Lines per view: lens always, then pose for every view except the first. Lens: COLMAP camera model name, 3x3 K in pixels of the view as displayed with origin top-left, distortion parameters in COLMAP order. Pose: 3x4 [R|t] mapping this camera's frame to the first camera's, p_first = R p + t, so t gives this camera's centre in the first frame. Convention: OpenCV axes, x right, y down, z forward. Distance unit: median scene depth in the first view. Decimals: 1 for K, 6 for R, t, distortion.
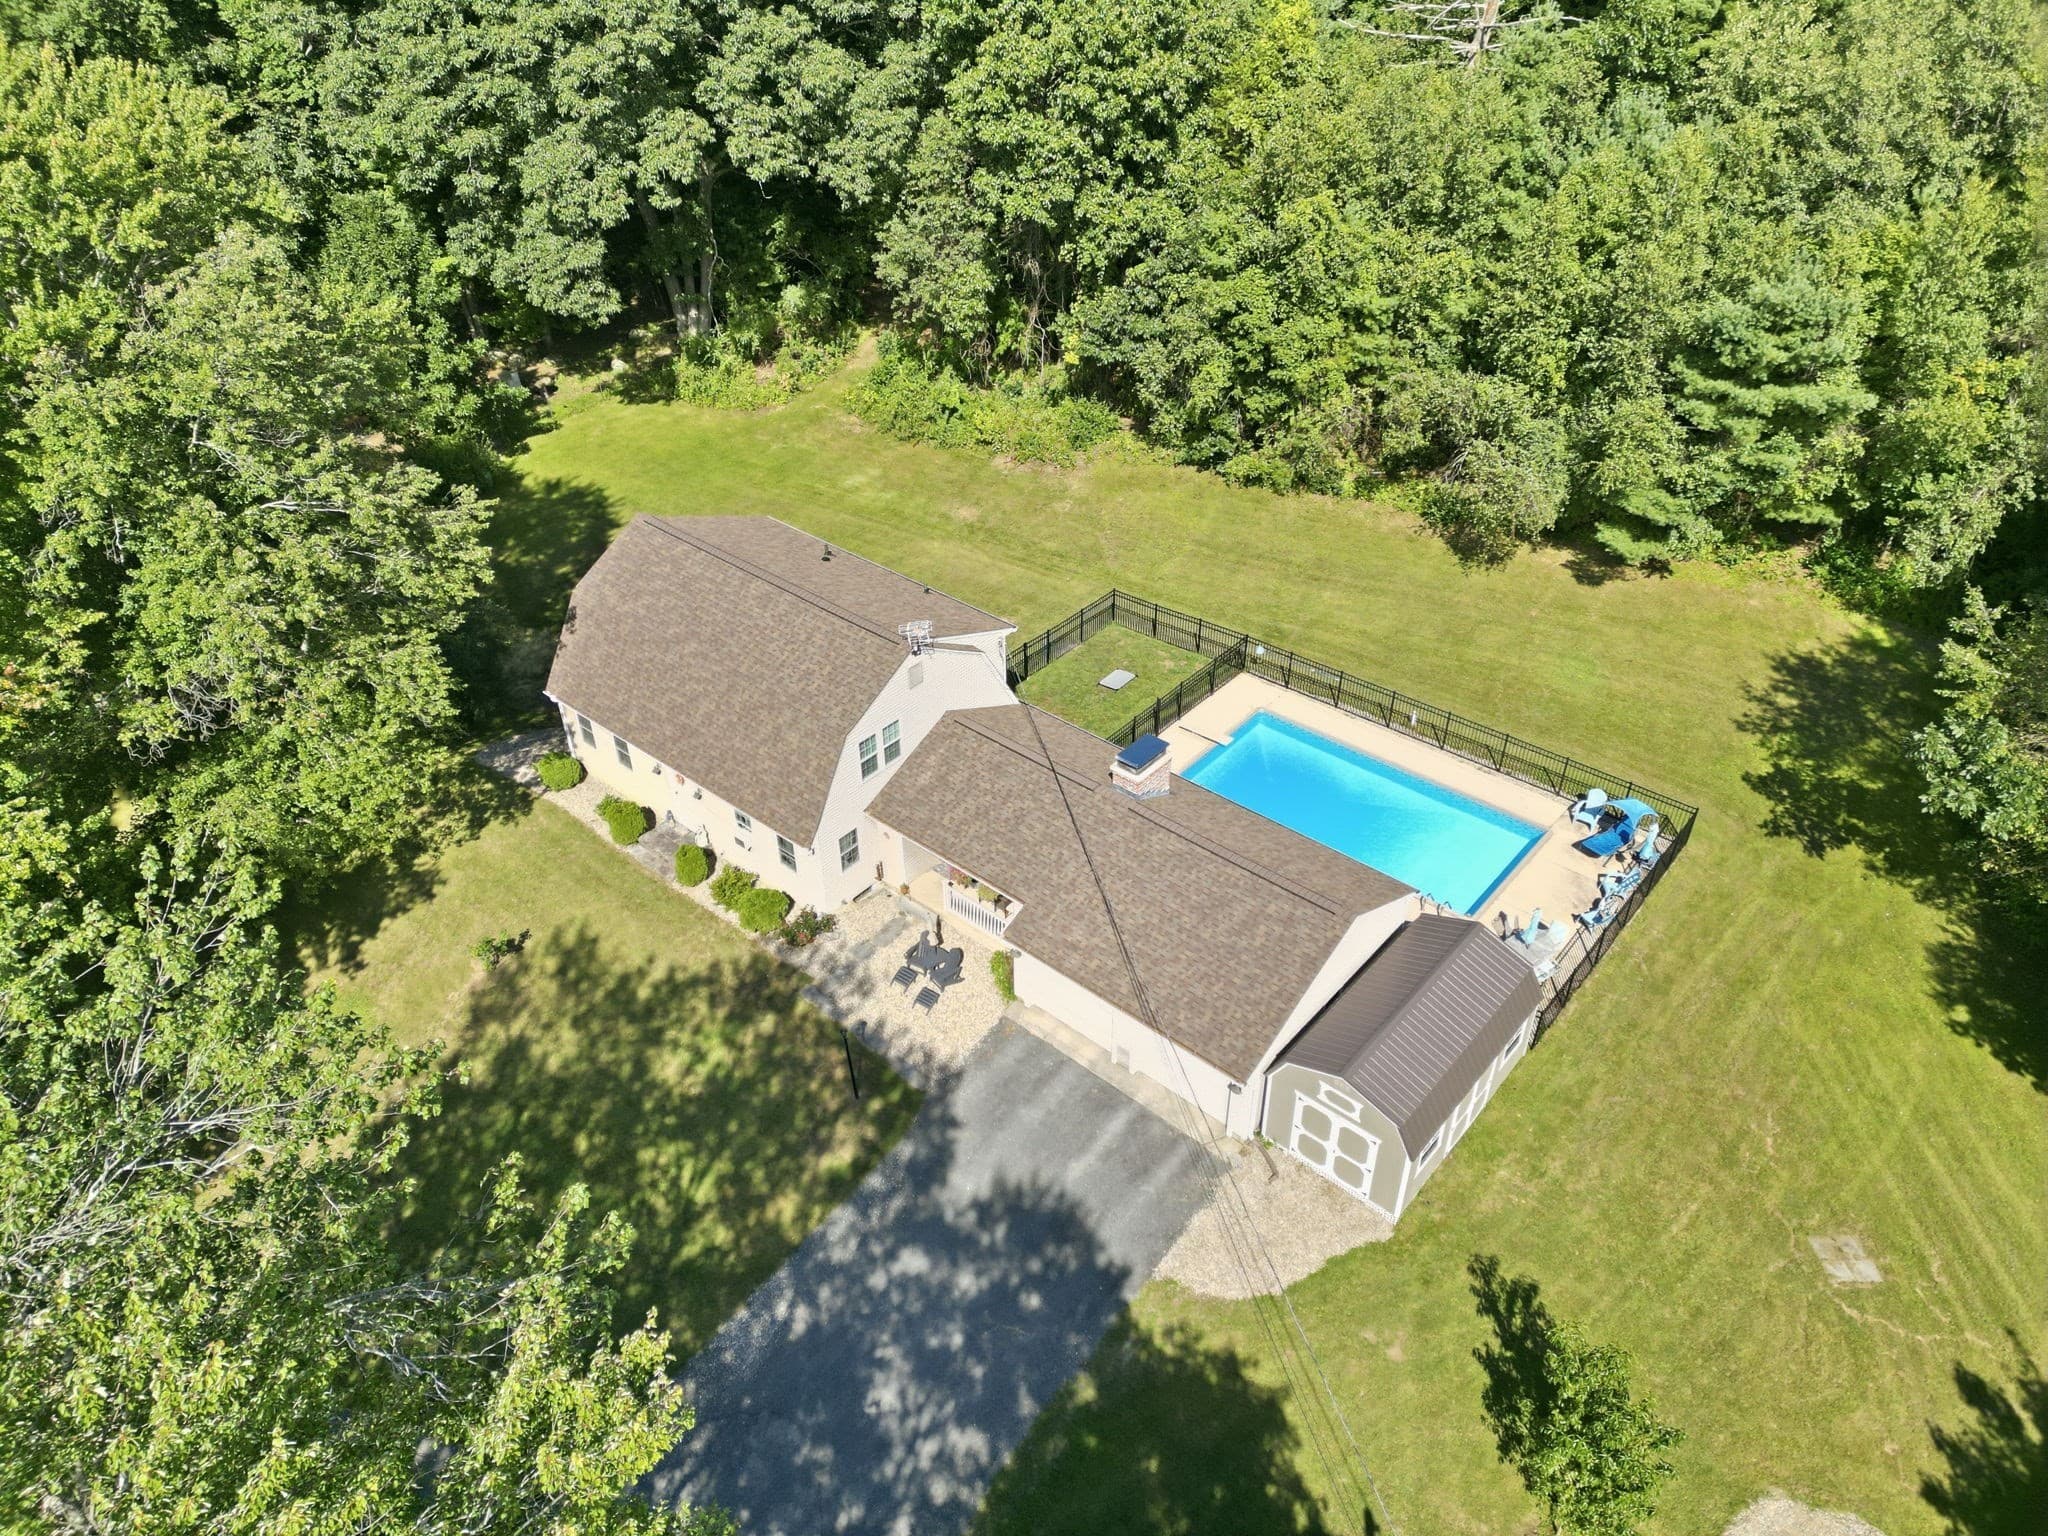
lens RADIAL K [[1378.4, 0, 1024.0], [0, 1378.4, 768.0], [0, 0, 1]] dist [0.051610, -0.000178]
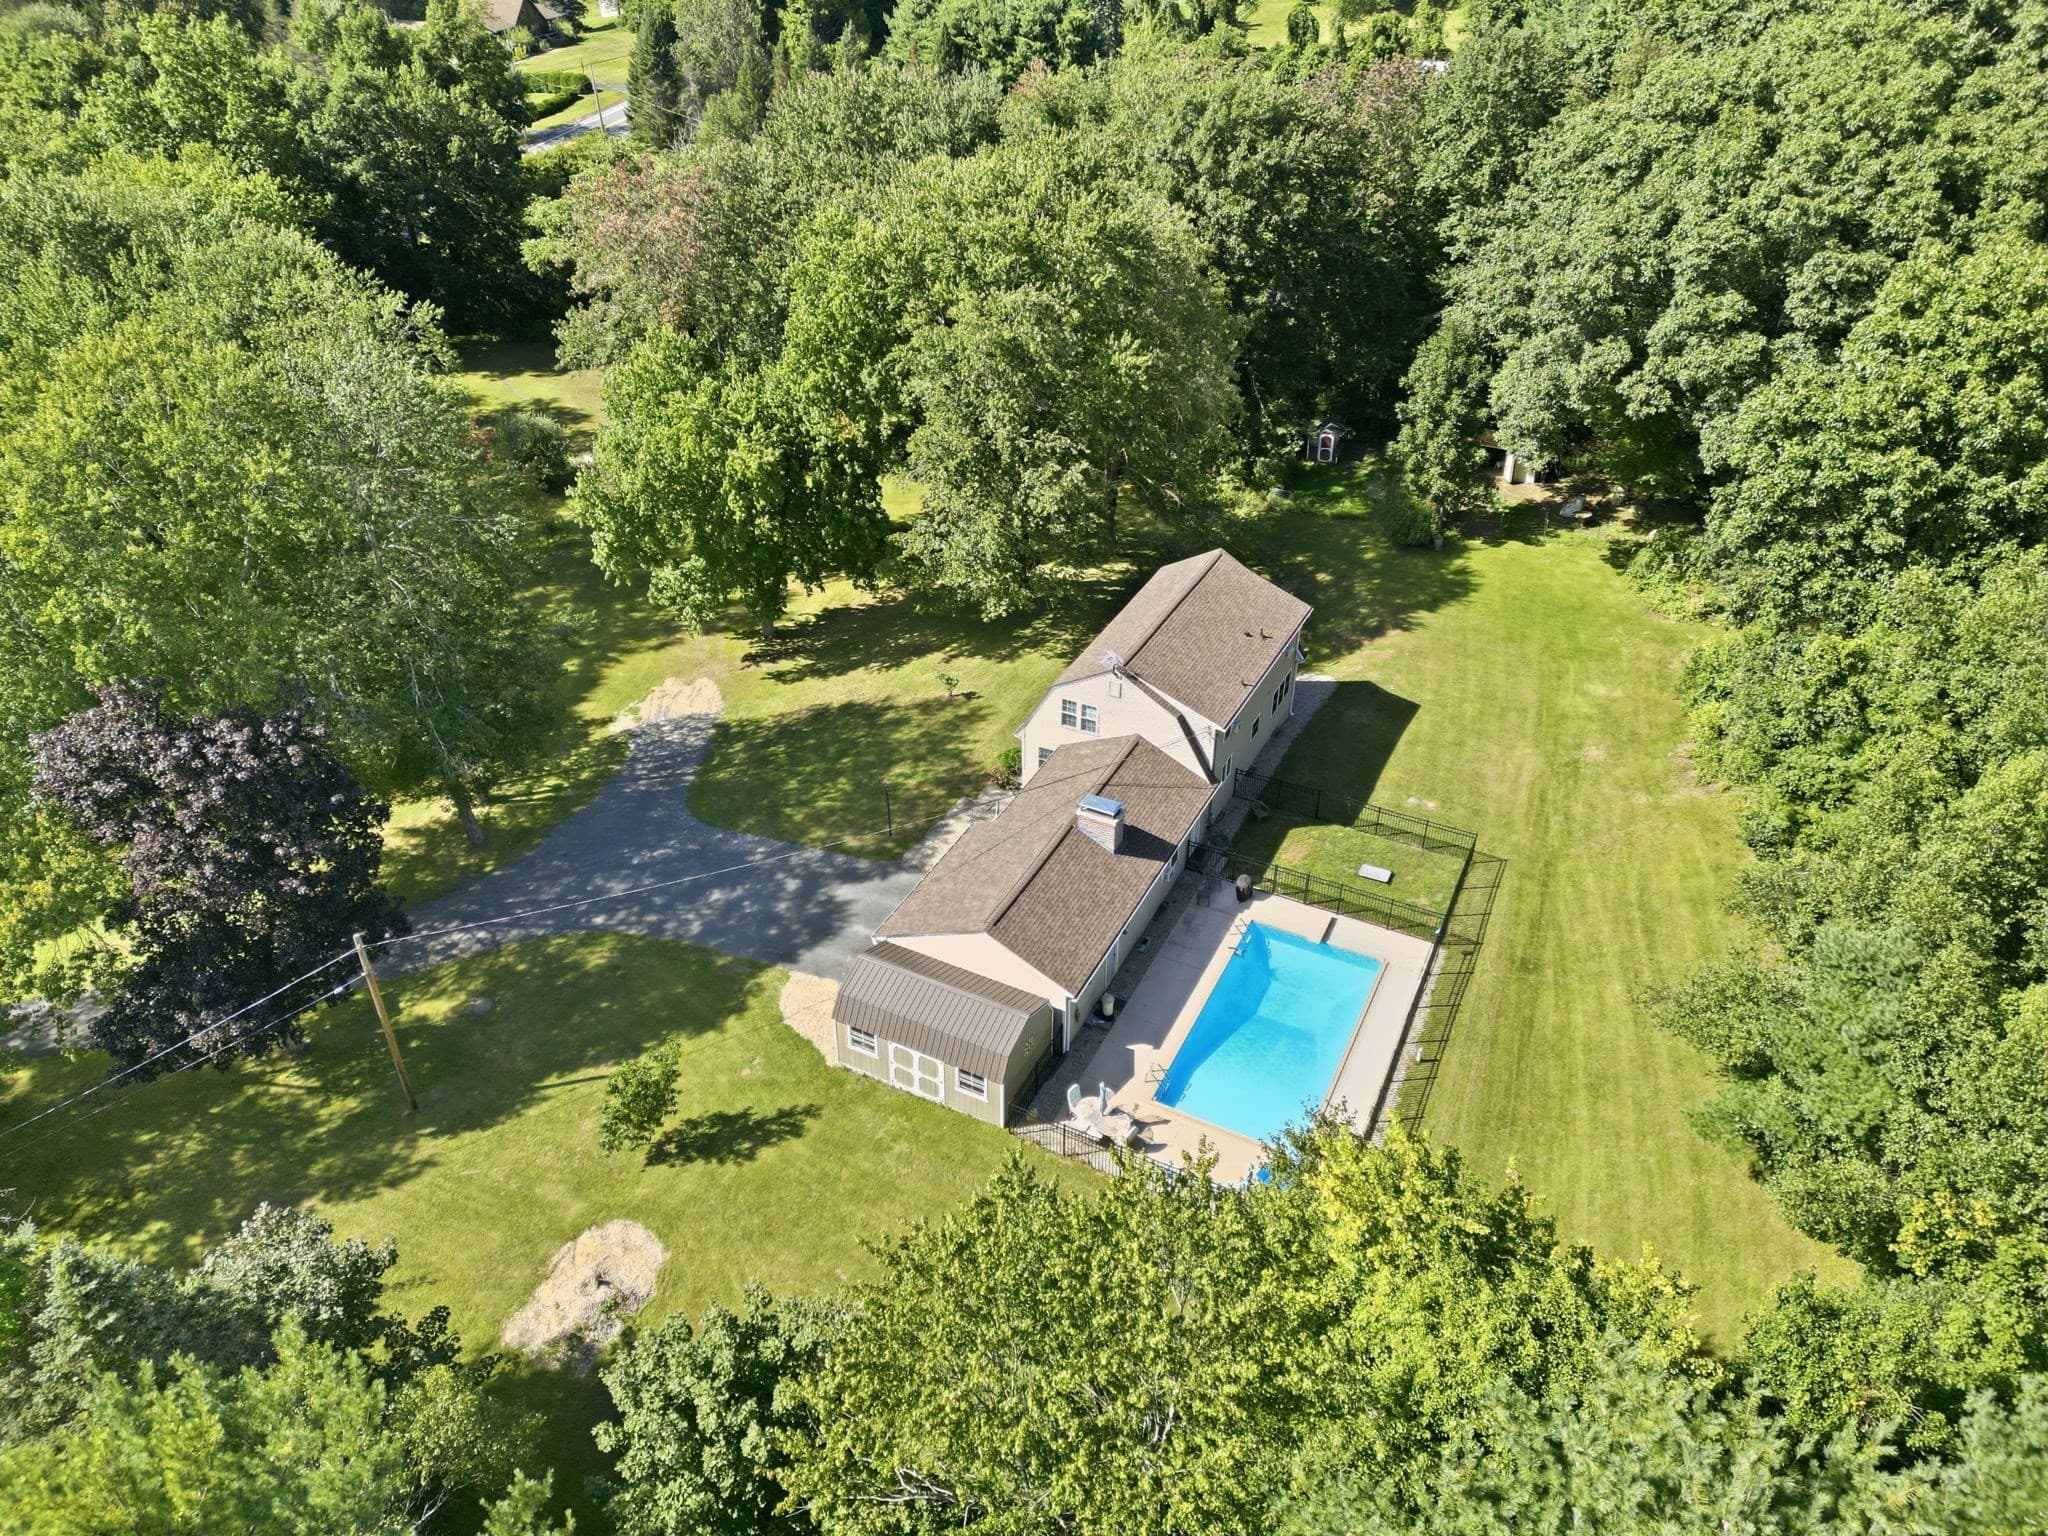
lens RADIAL K [[1378.4, 0, 1024.0], [0, 1378.4, 768.0], [0, 0, 1]] dist [0.051610, -0.000178]
pose [[0.225435, 0.555133, -0.800628, 1.106582], [-0.584722, 0.734415, 0.344581, -0.451154], [0.779282, 0.390464, 0.490161, 0.248333]]
